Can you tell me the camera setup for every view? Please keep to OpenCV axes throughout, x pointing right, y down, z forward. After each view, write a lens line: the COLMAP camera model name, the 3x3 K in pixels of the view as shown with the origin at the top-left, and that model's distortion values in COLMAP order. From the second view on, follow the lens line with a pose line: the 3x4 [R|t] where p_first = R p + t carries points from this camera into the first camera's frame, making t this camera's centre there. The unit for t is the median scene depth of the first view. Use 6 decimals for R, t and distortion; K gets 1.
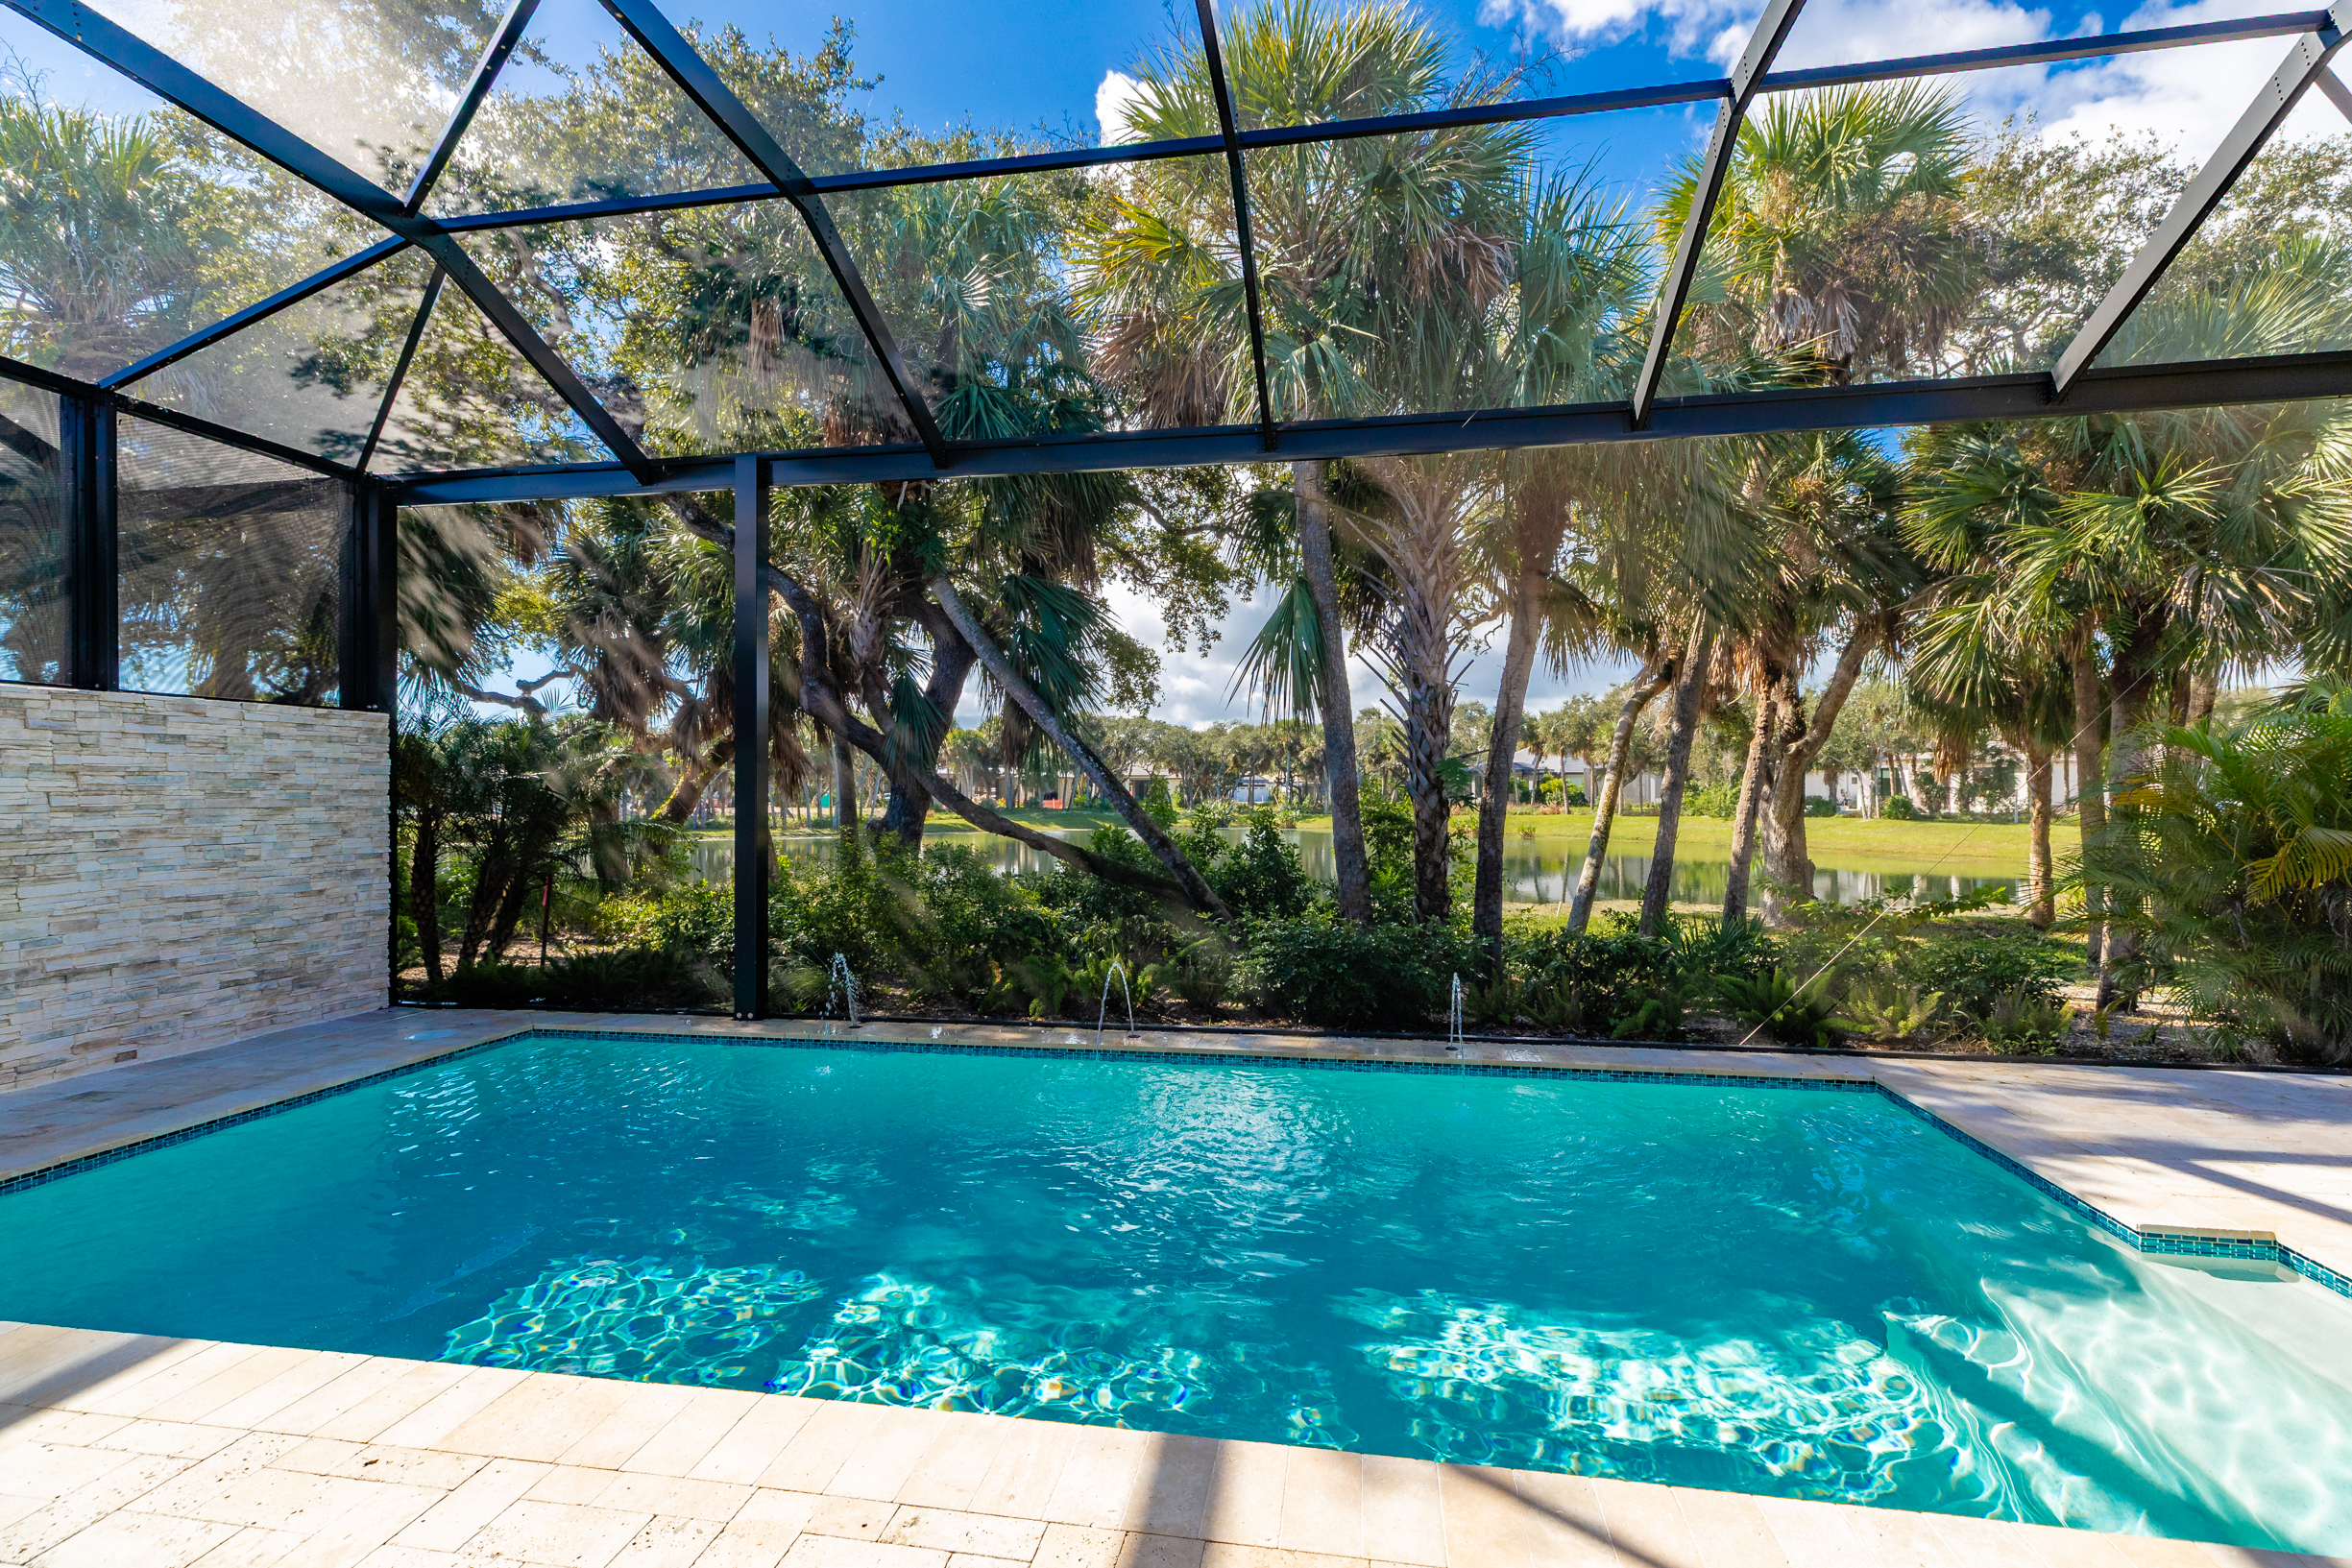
lens RADIAL K [[1078.5, 0, 1185.3], [0, 1078.5, 779.7], [0, 0, 1]] dist [-0.046348, 0.014142]
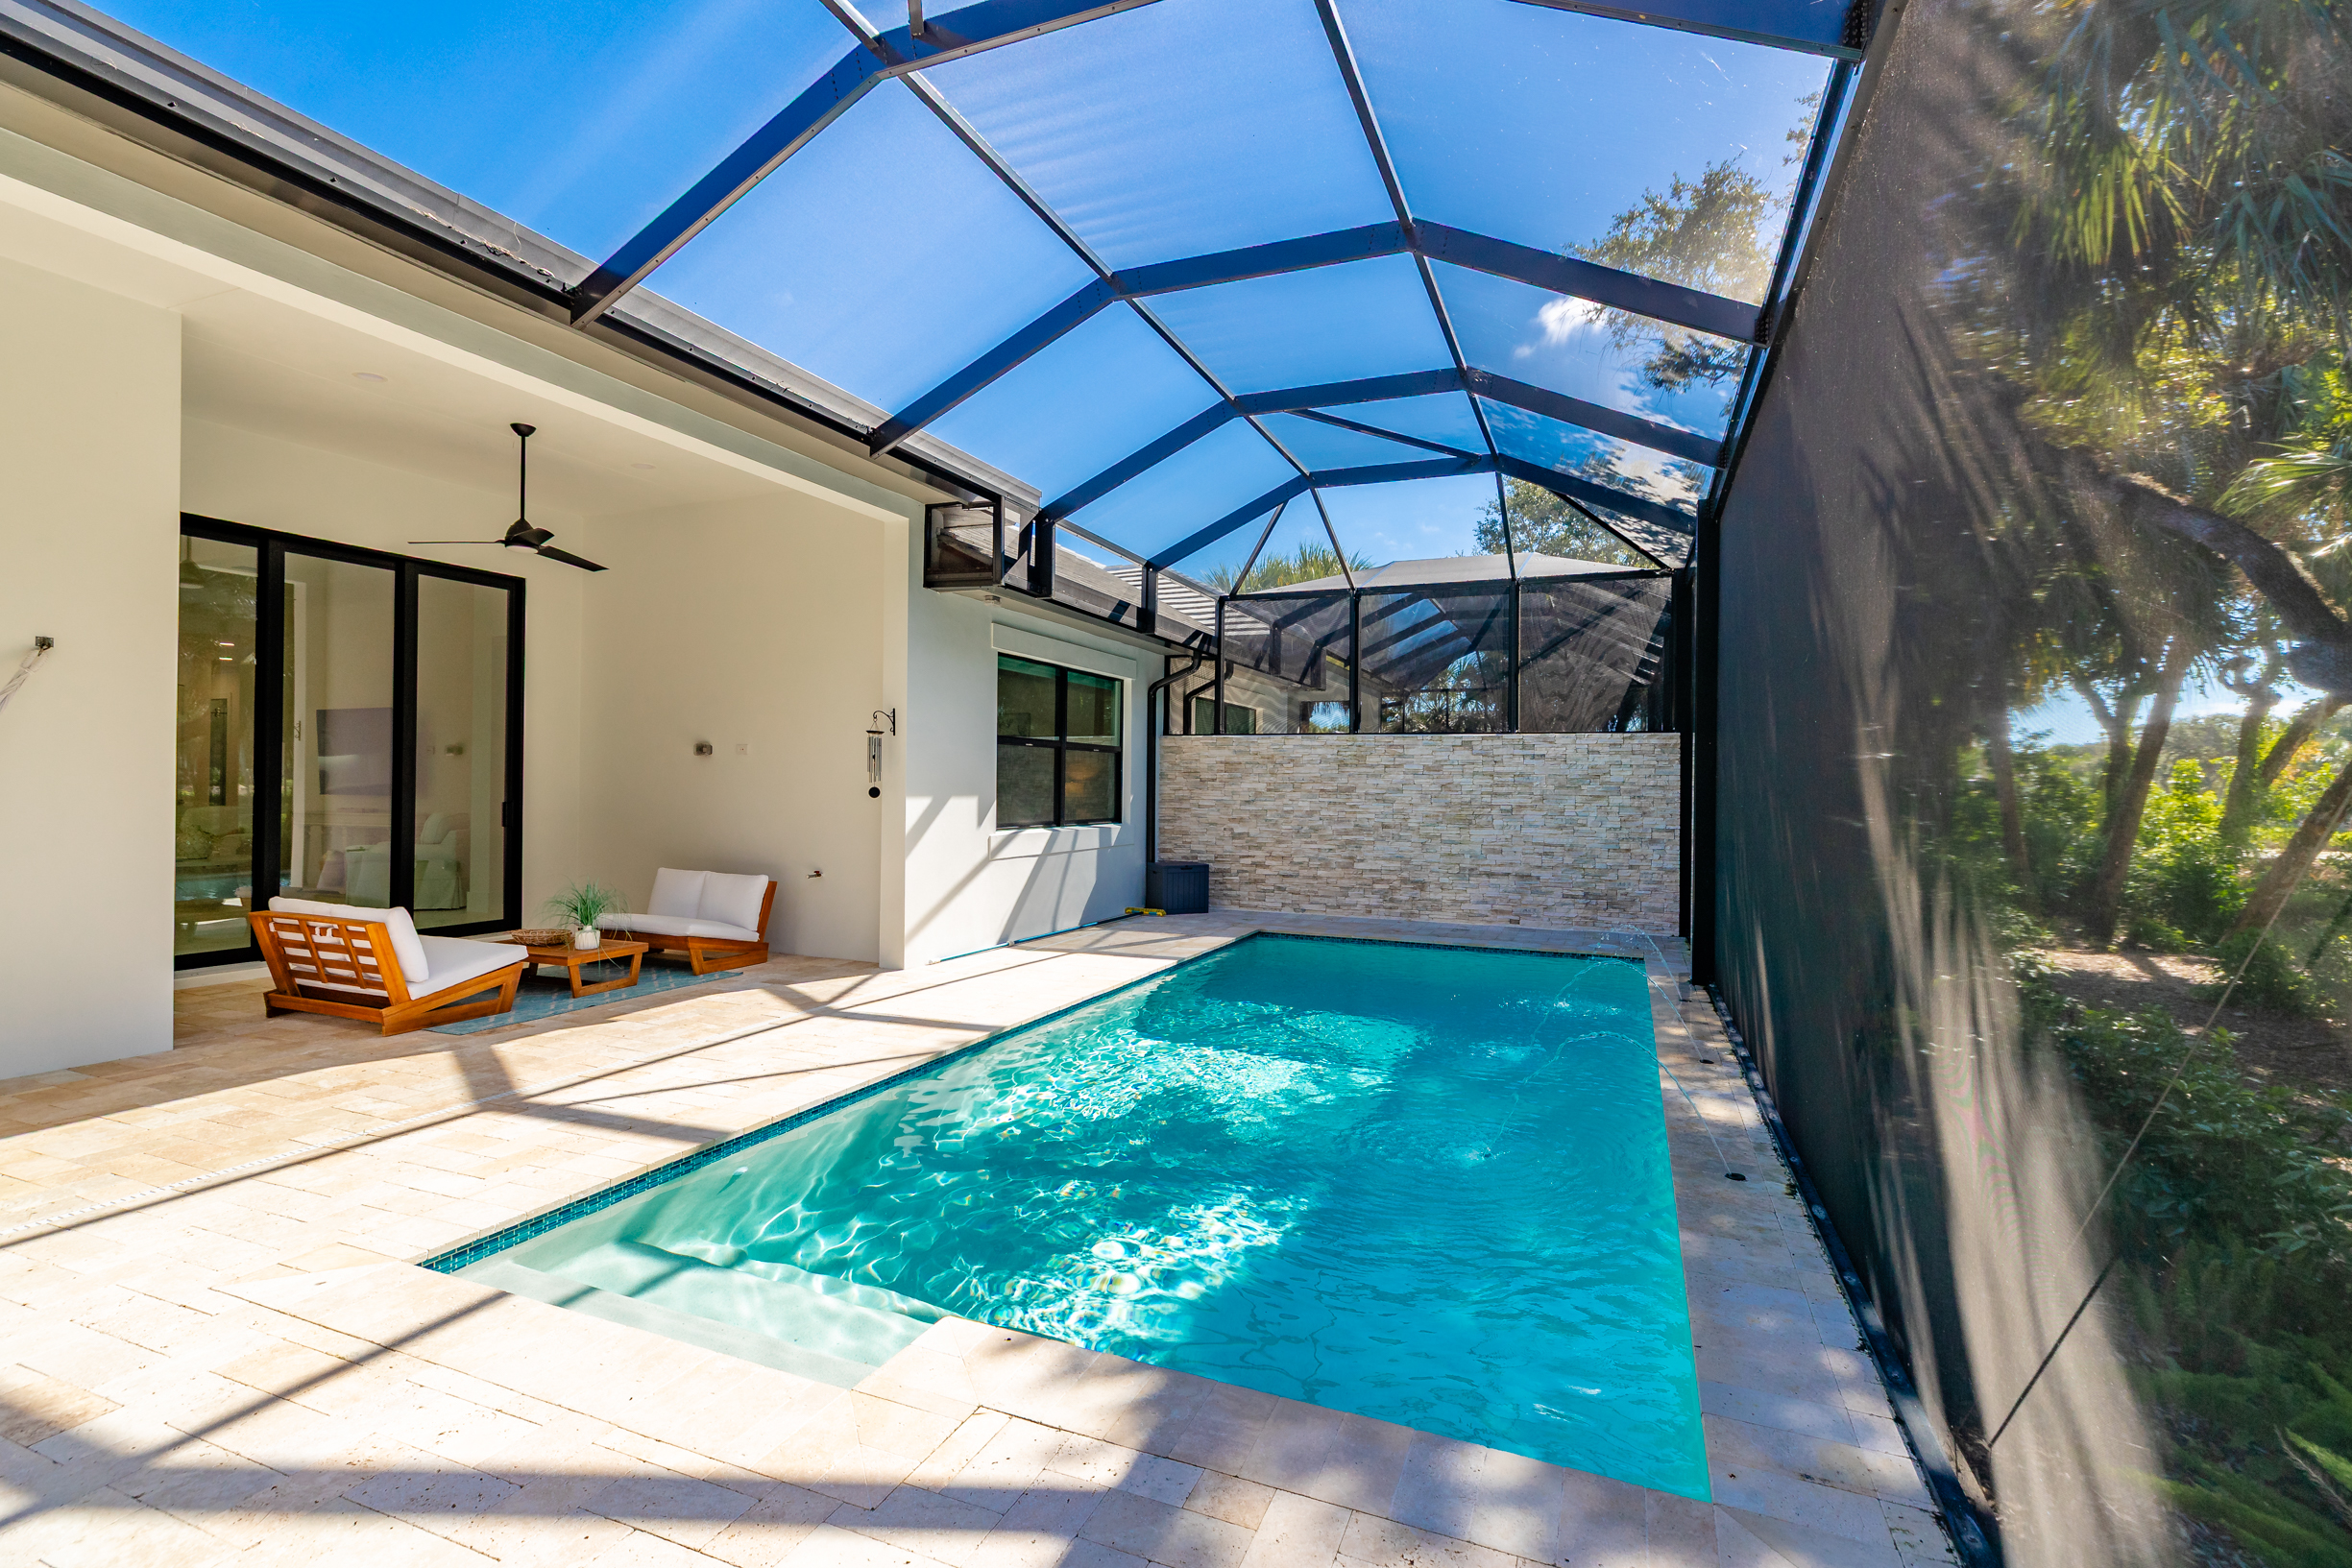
lens RADIAL K [[1078.5, 0, 1185.3], [0, 1078.5, 779.7], [0, 0, 1]] dist [-0.046348, 0.014142]
pose [[-0.233705, -0.000492, -0.972307, 1.051081], [-0.001933, 0.999998, -0.000041, 0.002733], [0.972306, 0.001869, -0.233706, 0.860378]]
